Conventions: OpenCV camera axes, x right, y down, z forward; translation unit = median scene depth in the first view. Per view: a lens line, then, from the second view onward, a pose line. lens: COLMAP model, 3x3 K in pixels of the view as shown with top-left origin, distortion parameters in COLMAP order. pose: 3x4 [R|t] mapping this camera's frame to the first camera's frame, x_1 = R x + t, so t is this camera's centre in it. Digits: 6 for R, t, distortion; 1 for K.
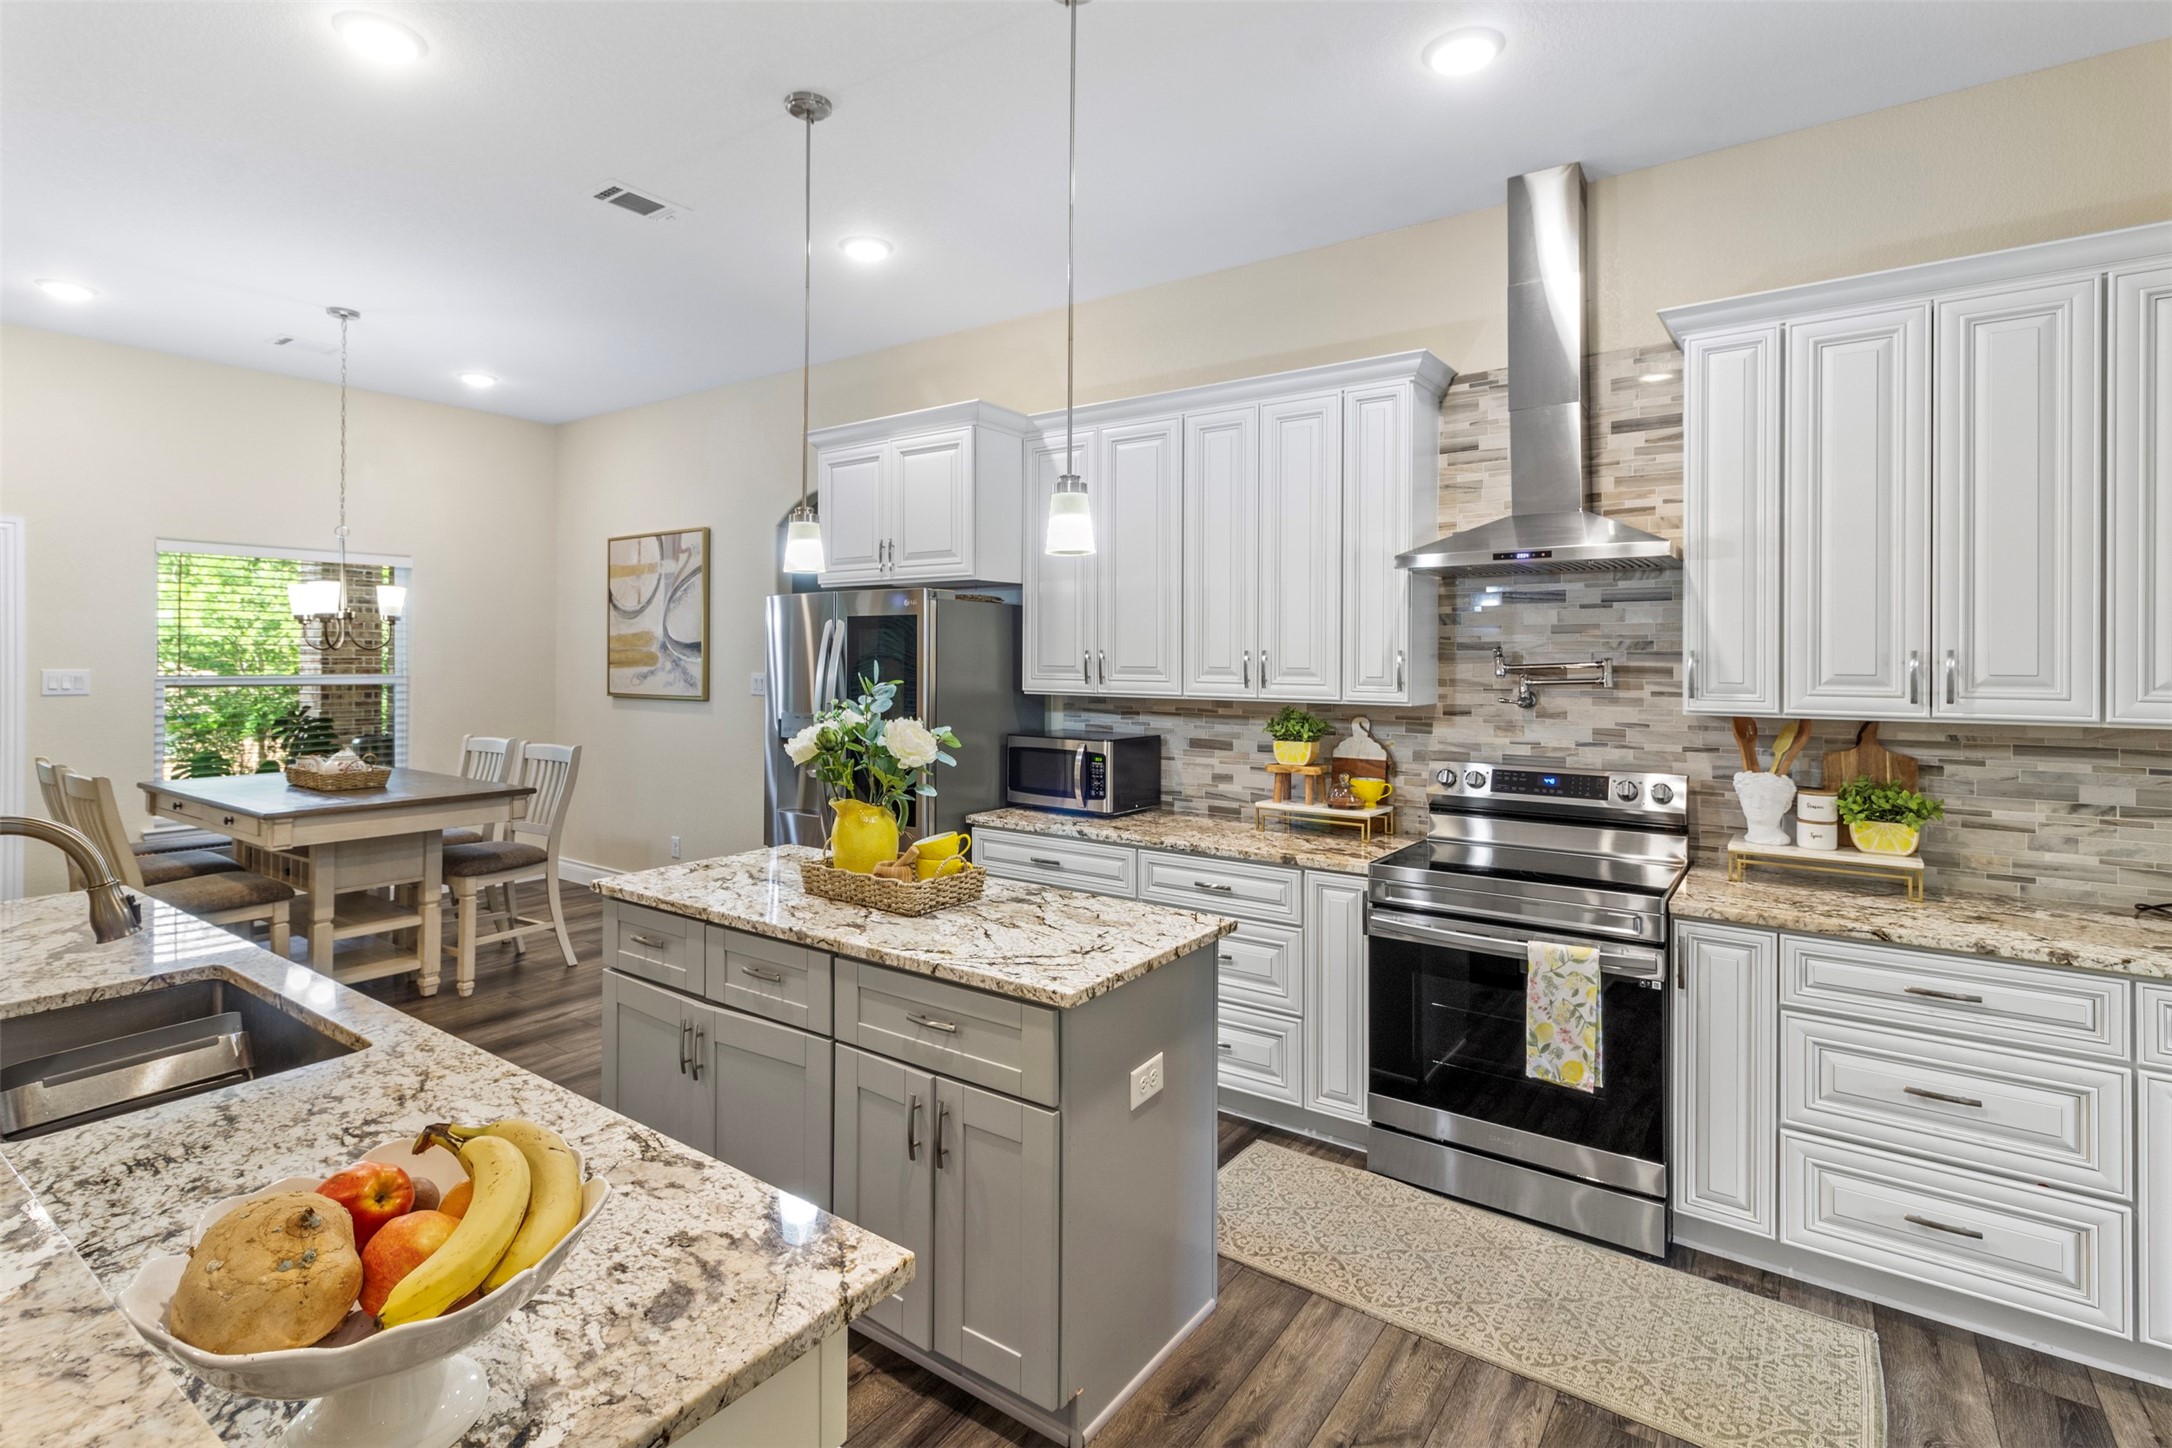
lens RADIAL K [[1028.7, 0, 1062.8], [0, 1028.7, 662.0], [0, 0, 1]] dist [0.013639, 0.000307]
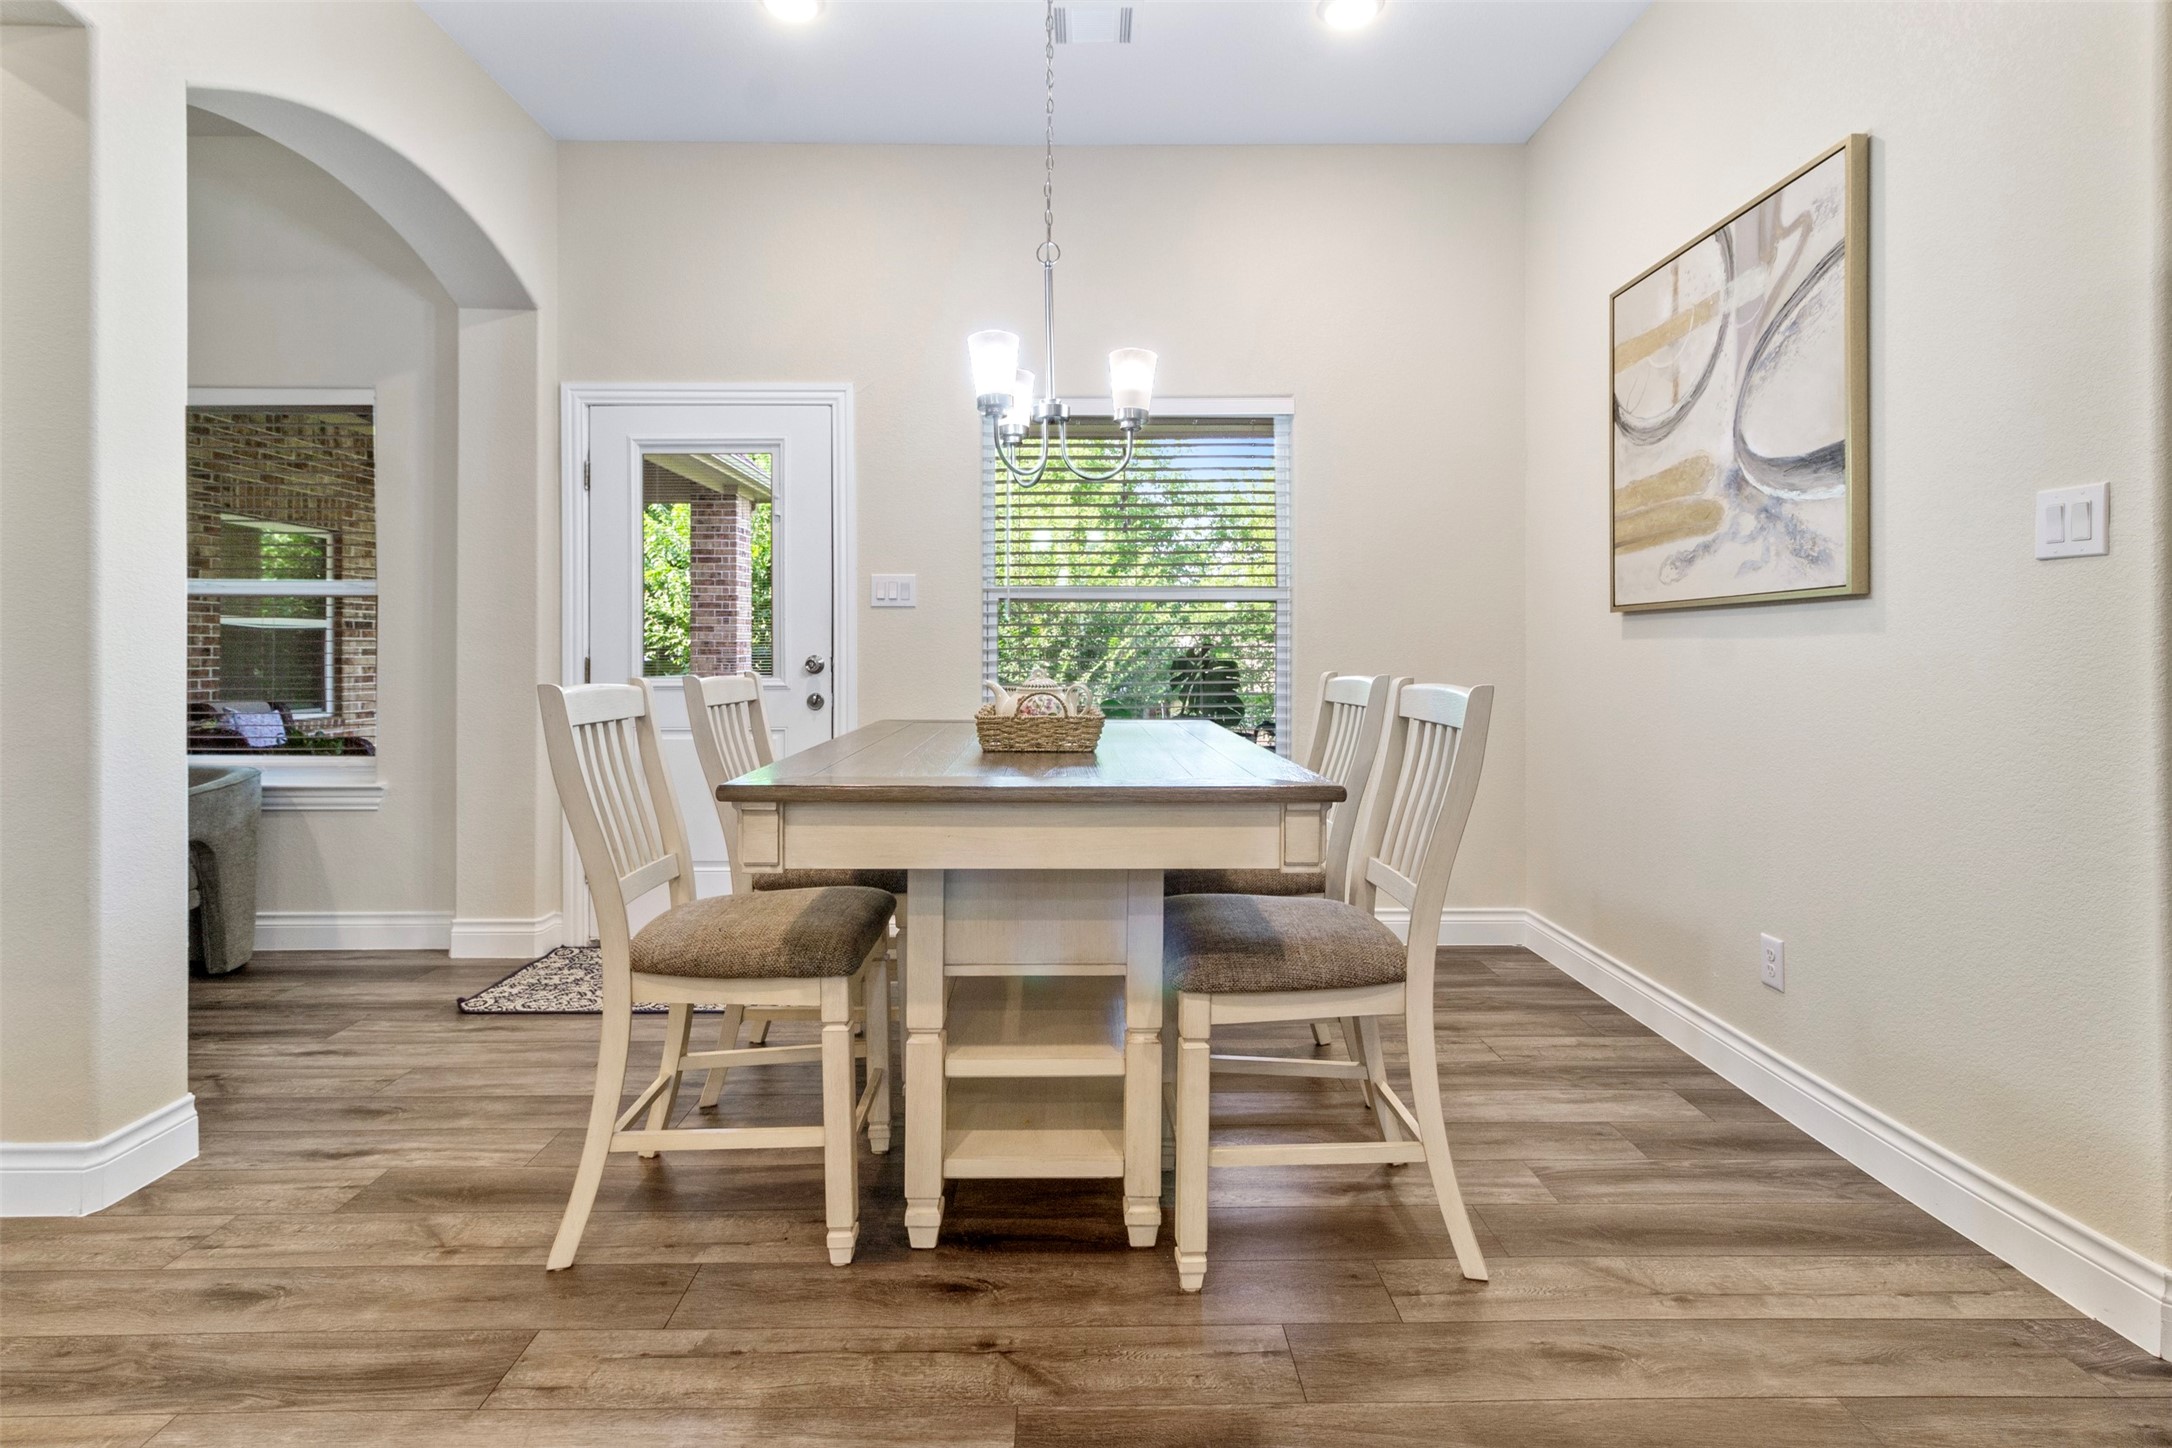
lens RADIAL K [[1028.7, 0, 1074.3], [0, 1028.7, 648.2], [0, 0, 1]] dist [0.013639, 0.000307]
pose [[0.587468, -0.009722, -0.809189, -0.206095], [0.005569, 0.999953, -0.007971, 0.057421], [0.809228, 0.000177, 0.587494, 0.537368]]
